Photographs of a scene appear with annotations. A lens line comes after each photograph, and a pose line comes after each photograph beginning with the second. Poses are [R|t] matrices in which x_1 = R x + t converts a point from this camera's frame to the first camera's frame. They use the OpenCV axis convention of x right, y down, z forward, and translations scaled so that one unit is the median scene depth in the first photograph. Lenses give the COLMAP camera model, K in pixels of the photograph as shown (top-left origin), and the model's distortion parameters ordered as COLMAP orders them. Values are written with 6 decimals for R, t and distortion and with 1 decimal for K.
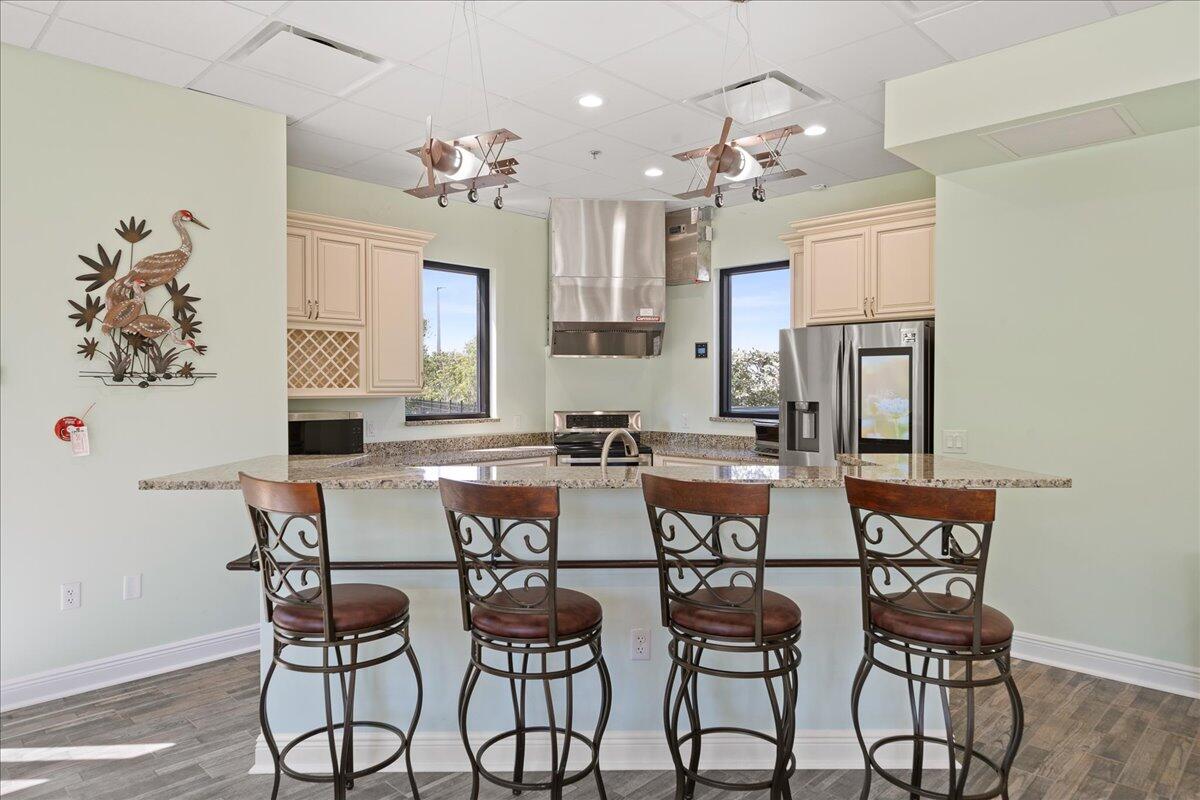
lens RADIAL K [[763.7, 0, 599.3], [0, 763.7, 397.5], [0, 0, 1]] dist [0.001016, -0.000011]
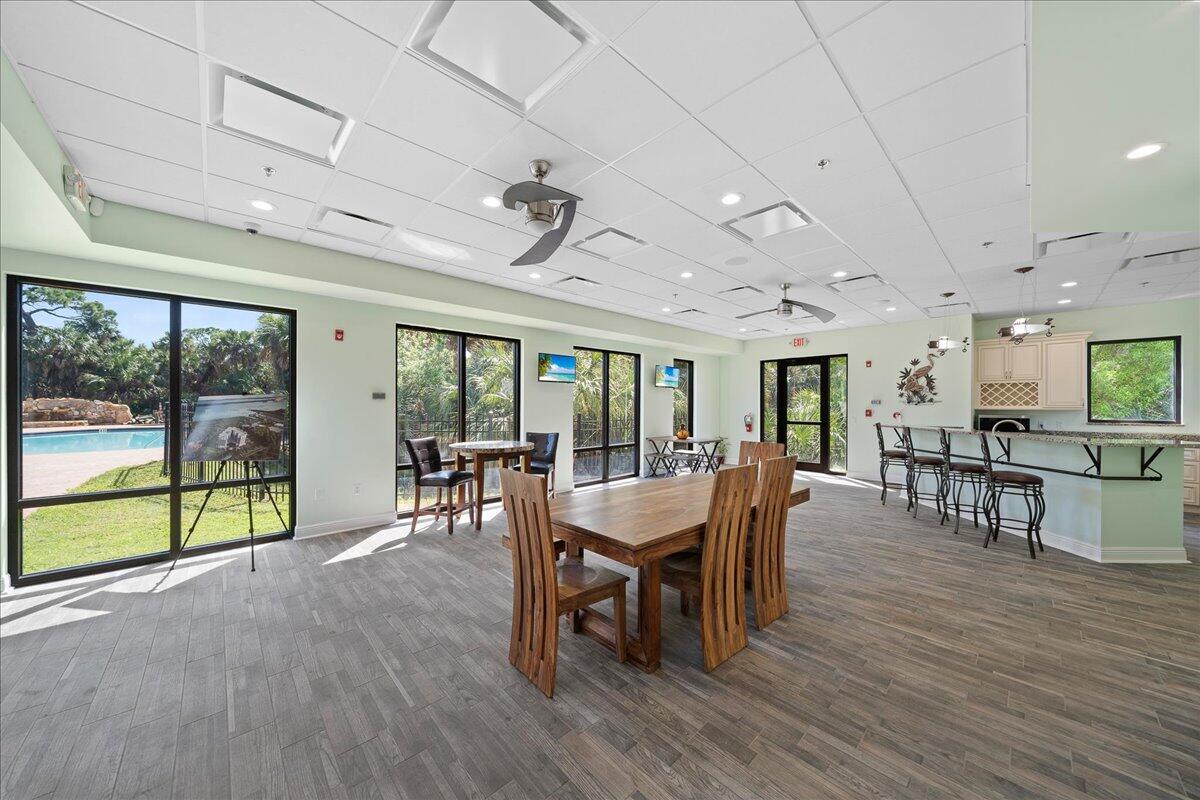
lens RADIAL K [[415.6, 0, 600.0], [0, 415.6, 401.7], [0, 0, 1]] dist [0.000253, 0.000022]
pose [[-0.039723, 0.001661, -0.999209, 1.429079], [-0.013570, 0.999905, 0.002202, -0.013537], [0.999119, 0.013647, -0.039697, -0.424162]]
